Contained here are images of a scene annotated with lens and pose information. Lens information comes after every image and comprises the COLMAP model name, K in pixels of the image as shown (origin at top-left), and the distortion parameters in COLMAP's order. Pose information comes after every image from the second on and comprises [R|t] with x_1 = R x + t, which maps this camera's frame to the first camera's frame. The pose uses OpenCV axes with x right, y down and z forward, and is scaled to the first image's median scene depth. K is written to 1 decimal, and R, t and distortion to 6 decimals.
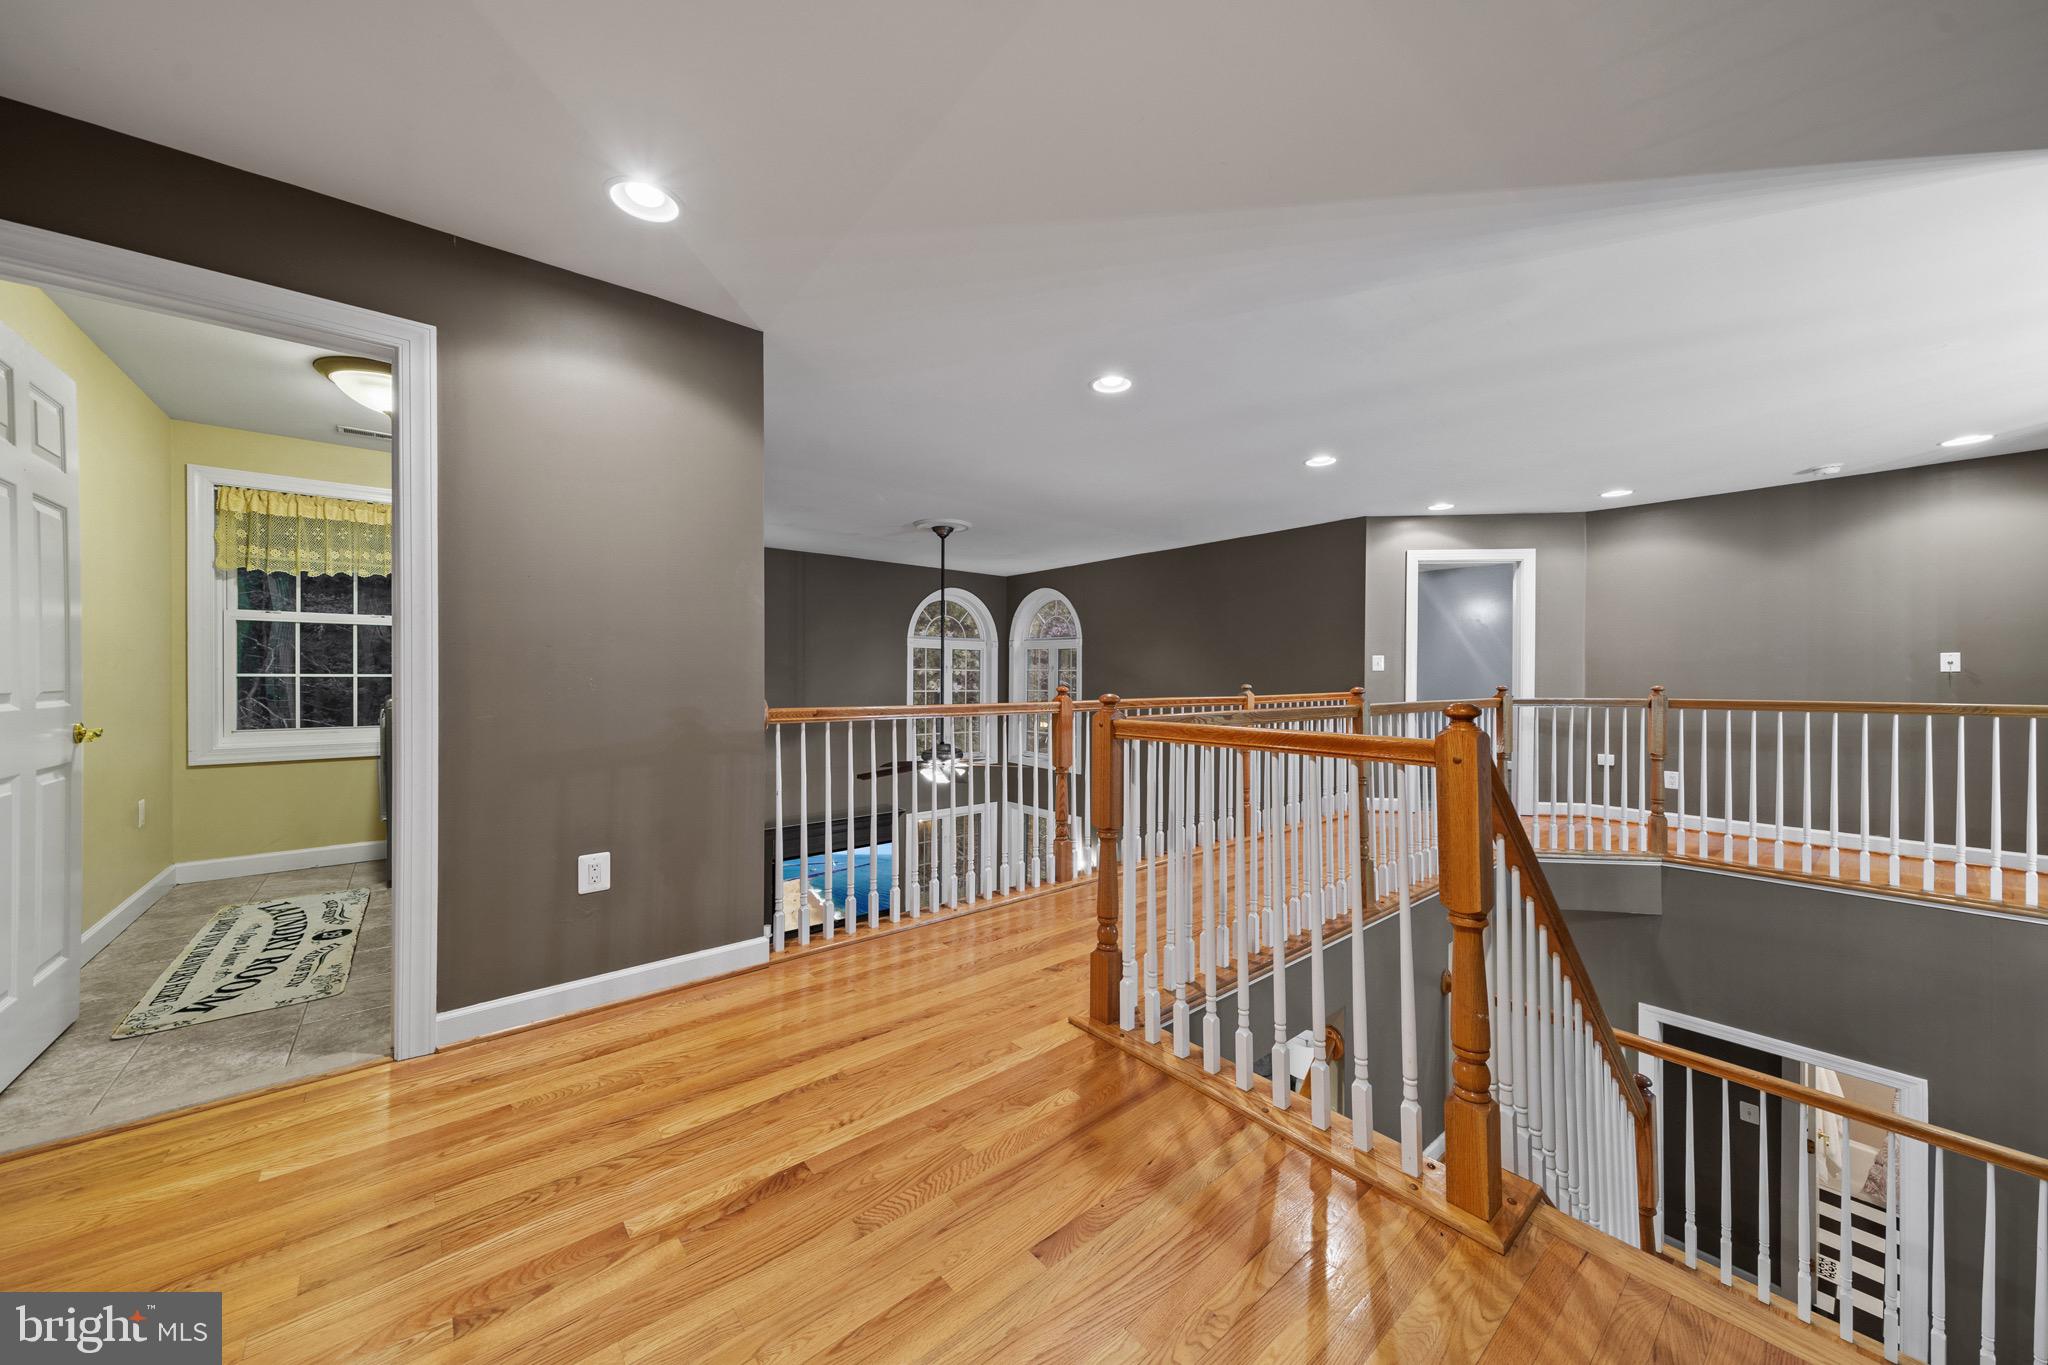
lens RADIAL K [[728.4, 0, 1032.5], [0, 728.4, 676.4], [0, 0, 1]] dist [0.008333, 0.000033]
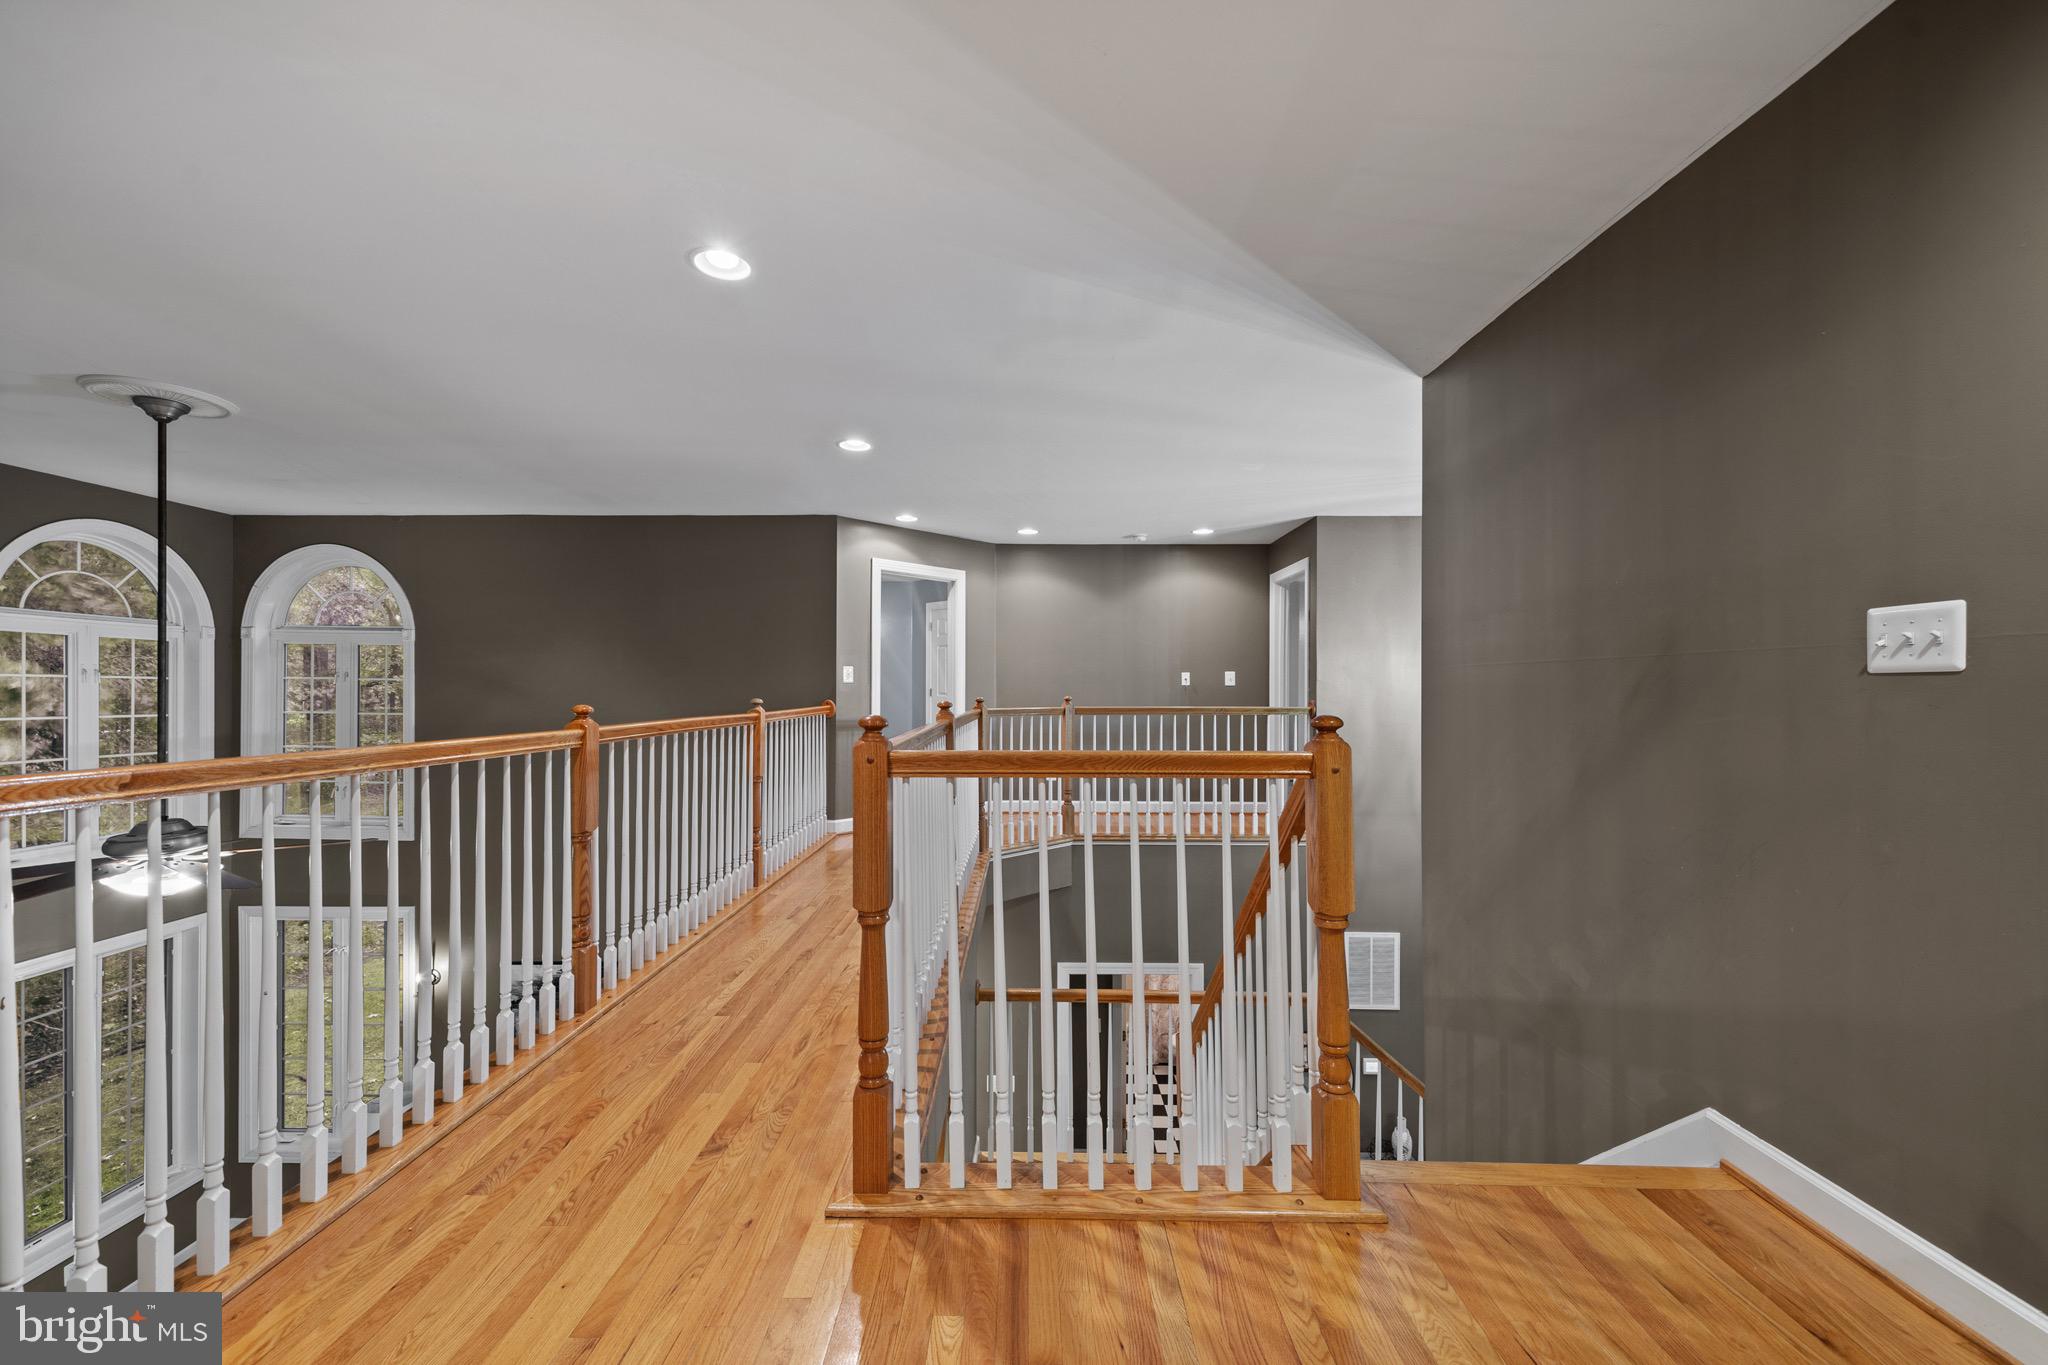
lens RADIAL K [[796.1, 0, 1022.7], [0, 796.1, 693.0], [0, 0, 1]] dist [0.011151, -0.004818]
pose [[0.653255, -0.005065, 0.757121, -0.177283], [0.001081, 0.999983, 0.005757, -0.000396], [-0.757137, -0.002943, 0.653249, 0.188585]]
